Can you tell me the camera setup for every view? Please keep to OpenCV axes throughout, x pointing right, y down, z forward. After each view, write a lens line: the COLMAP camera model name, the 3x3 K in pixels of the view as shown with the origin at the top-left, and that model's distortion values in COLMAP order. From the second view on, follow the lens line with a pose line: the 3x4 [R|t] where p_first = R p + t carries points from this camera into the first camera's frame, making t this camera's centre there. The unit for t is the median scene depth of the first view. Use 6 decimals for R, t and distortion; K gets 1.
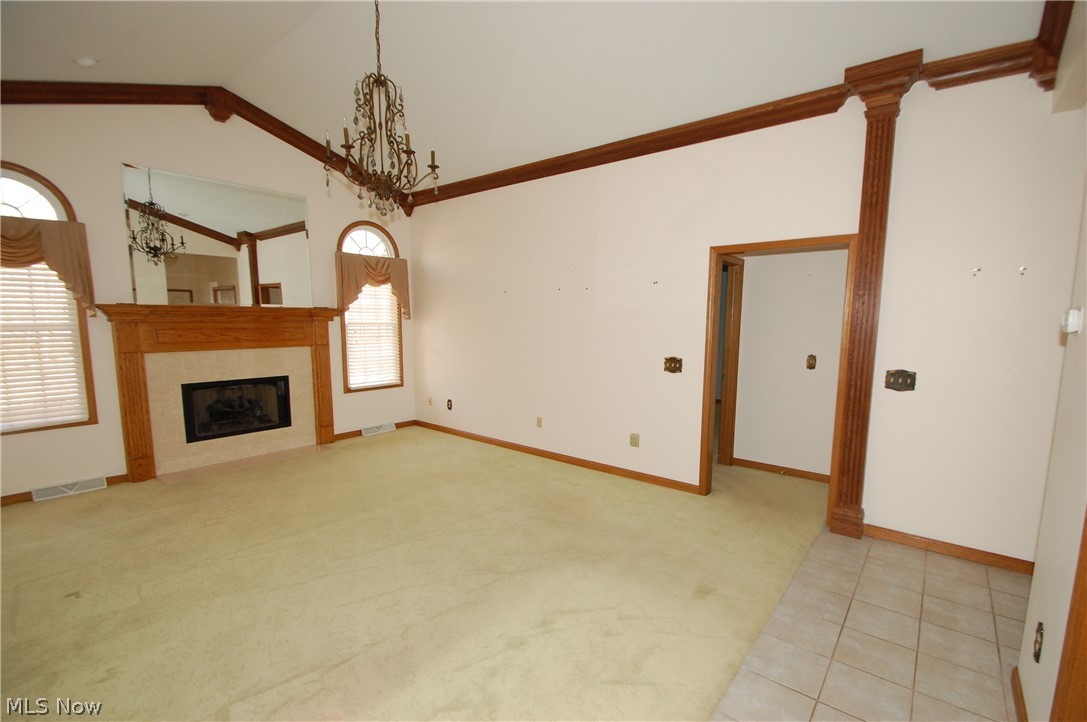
lens RADIAL K [[476.8, 0, 556.5], [0, 476.8, 379.6], [0, 0, 1]] dist [0.011257, -0.014008]
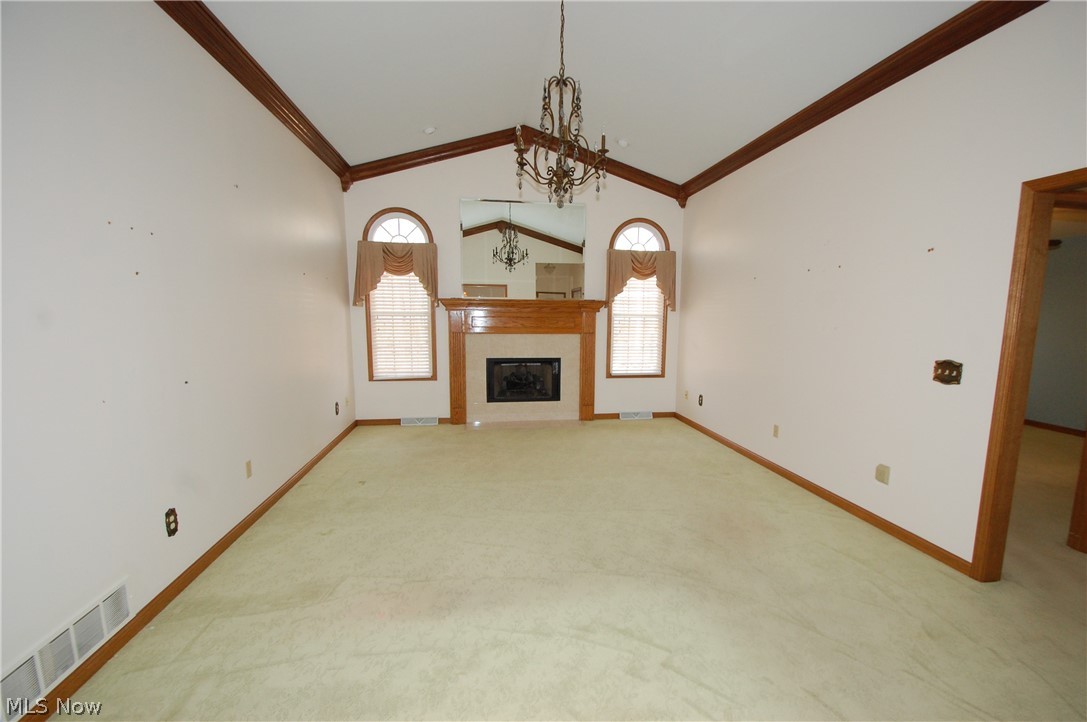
lens RADIAL K [[473.1, 0, 565.3], [0, 473.1, 381.6], [0, 0, 1]] dist [0.001338, -0.000067]
pose [[0.749040, 0.092776, -0.655996, 0.263209], [-0.088671, 0.995277, 0.039512, 0.003043], [0.656564, 0.028572, 0.753729, 0.146083]]
